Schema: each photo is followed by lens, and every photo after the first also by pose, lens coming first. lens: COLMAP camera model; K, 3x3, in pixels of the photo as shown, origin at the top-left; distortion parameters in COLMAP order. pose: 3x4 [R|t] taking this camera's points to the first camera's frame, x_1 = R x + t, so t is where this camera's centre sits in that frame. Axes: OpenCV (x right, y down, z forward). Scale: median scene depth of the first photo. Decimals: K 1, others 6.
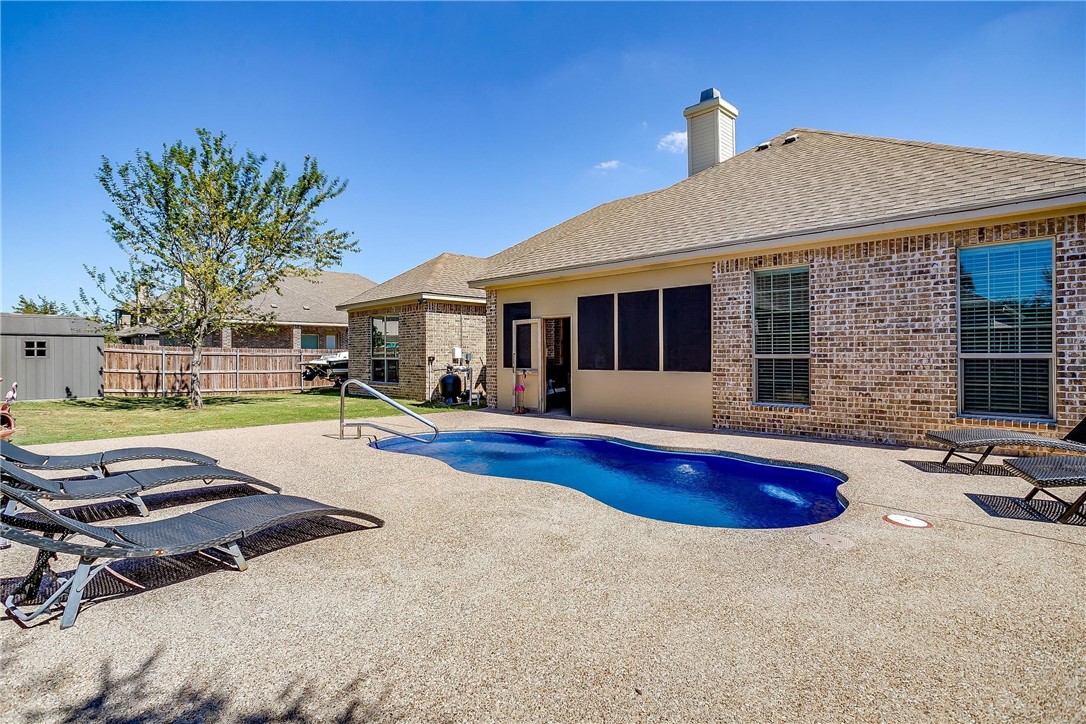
lens RADIAL K [[553.7, 0, 535.3], [0, 553.7, 358.0], [0, 0, 1]] dist [-0.063841, 0.039283]
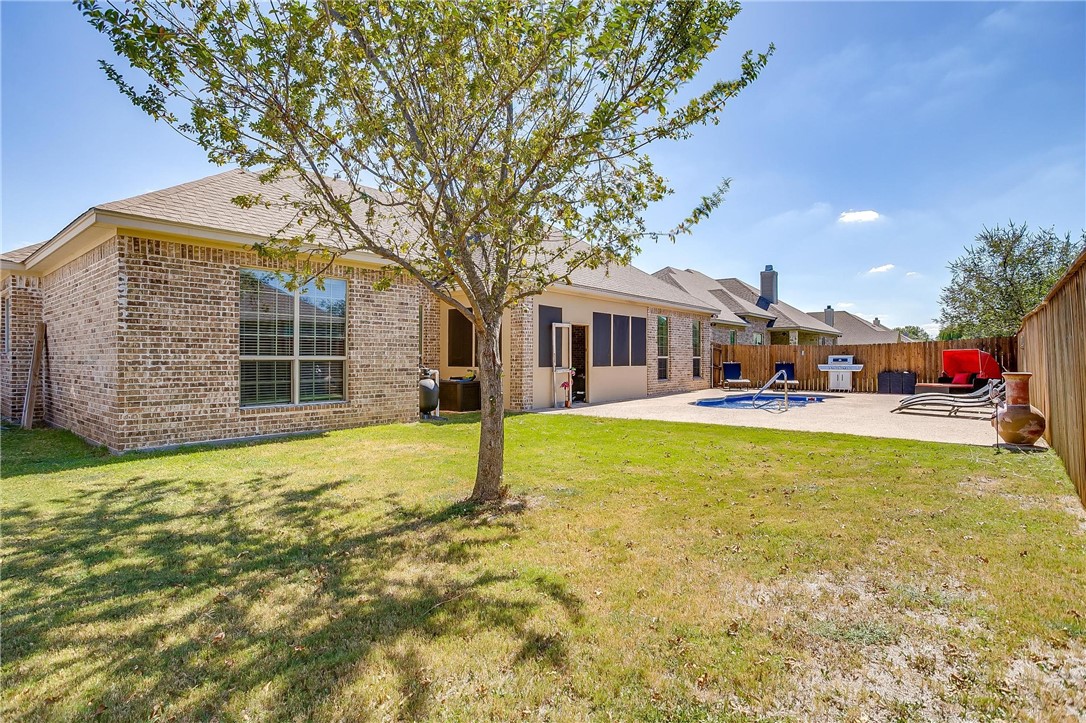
lens RADIAL K [[553.7, 0, 535.3], [0, 553.7, 357.5], [0, 0, 1]] dist [-0.063841, 0.039283]
pose [[-0.088589, 0.005178, 0.996055, -1.295066], [0.001598, 0.999986, -0.005056, 0.005774], [-0.996067, 0.001144, -0.088596, 1.327254]]
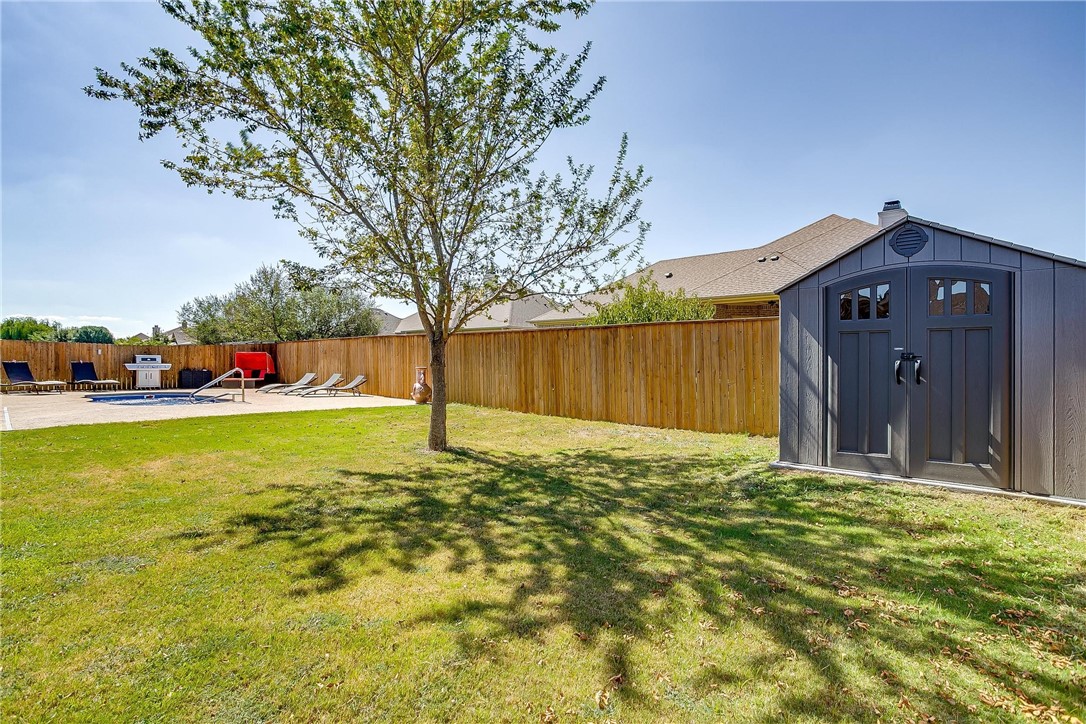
lens RADIAL K [[583.5, 0, 543.0], [0, 583.5, 362.0], [0, 0, 1]] dist [-0.055276, 0.039603]
pose [[-0.999894, -0.005729, 0.013396, -1.004746], [-0.005753, 0.999982, -0.001777, 0.011196], [-0.013386, -0.001854, -0.999909, 2.116257]]
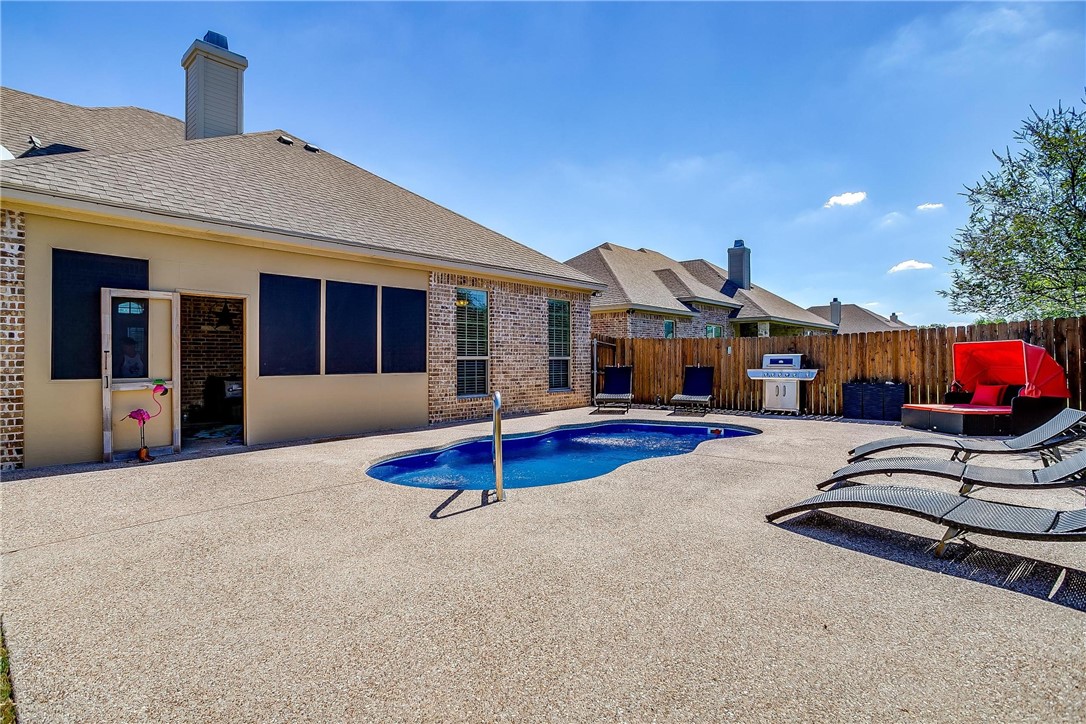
lens RADIAL K [[553.7, 0, 535.3], [0, 553.7, 358.0], [0, 0, 1]] dist [-0.063841, 0.039283]
pose [[-0.053956, 0.006314, 0.998523, -0.668174], [0.005026, 0.999969, -0.006052, 0.004271], [-0.998531, 0.004693, -0.053986, 0.729599]]
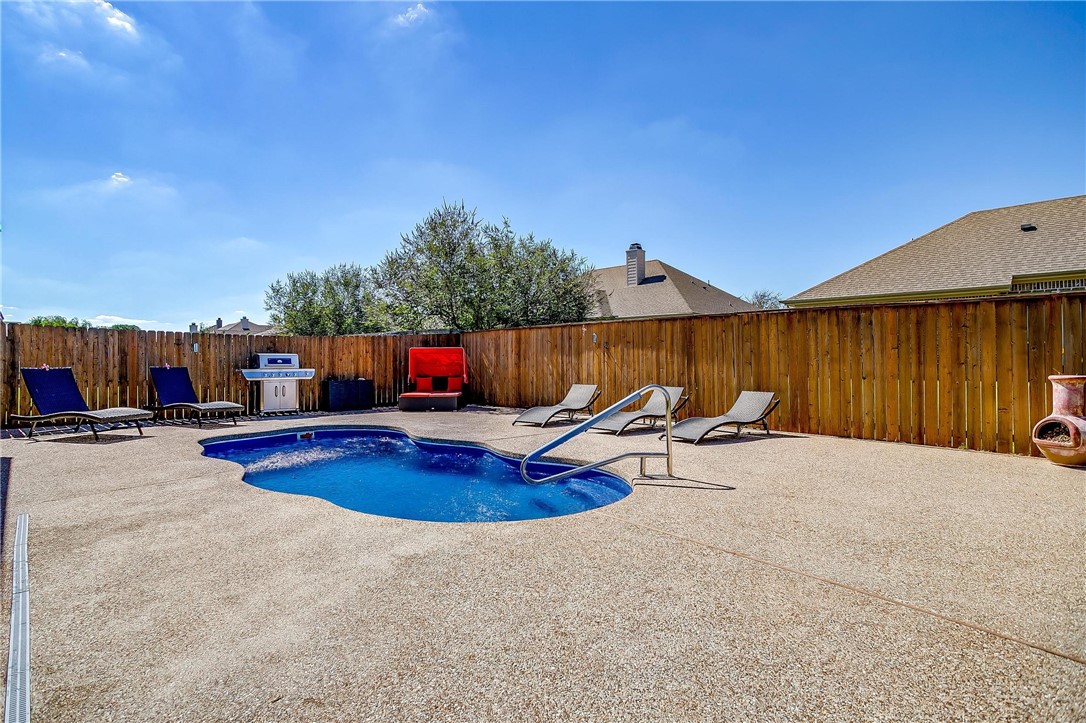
lens RADIAL K [[553.7, 0, 535.3], [0, 553.7, 357.5], [0, 0, 1]] dist [-0.063841, 0.039283]
pose [[-0.999761, 0.001203, 0.021837, -0.154250], [0.001122, 0.999992, -0.003734, 0.004481], [-0.021841, -0.003709, -0.999755, 1.218472]]
